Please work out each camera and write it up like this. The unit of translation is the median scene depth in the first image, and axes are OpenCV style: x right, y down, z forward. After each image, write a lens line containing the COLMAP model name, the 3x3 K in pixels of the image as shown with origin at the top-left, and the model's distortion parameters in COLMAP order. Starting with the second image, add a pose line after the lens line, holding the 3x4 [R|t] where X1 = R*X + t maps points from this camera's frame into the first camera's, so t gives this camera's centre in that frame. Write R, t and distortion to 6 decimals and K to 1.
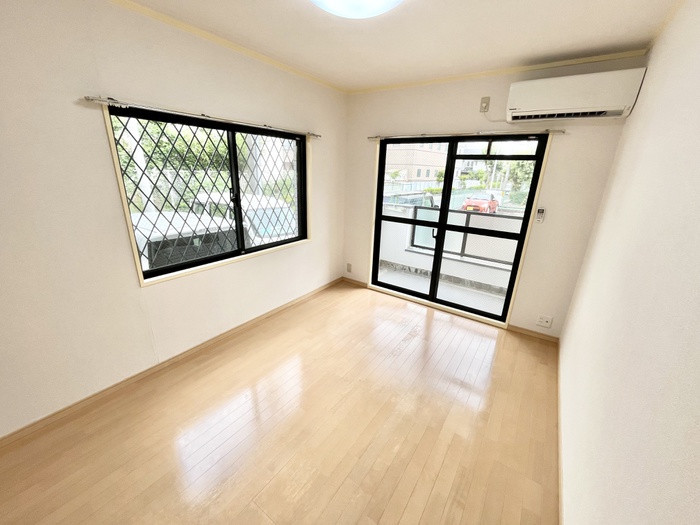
lens RADIAL K [[283.1, 0, 349.0], [0, 283.1, 258.7], [0, 0, 1]] dist [-0.002713, 0.000299]
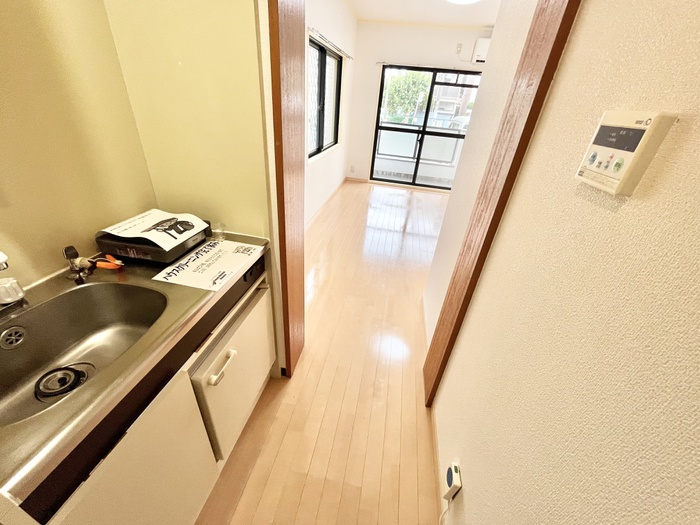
lens RADIAL K [[283.1, 0, 348.7], [0, 283.1, 260.4], [0, 0, 1]] dist [-0.002713, 0.000299]
pose [[0.910471, -0.170430, 0.376823, -0.696612], [0.075440, 0.964295, 0.253857, 0.126984], [-0.406633, -0.202702, 0.890820, -0.329691]]
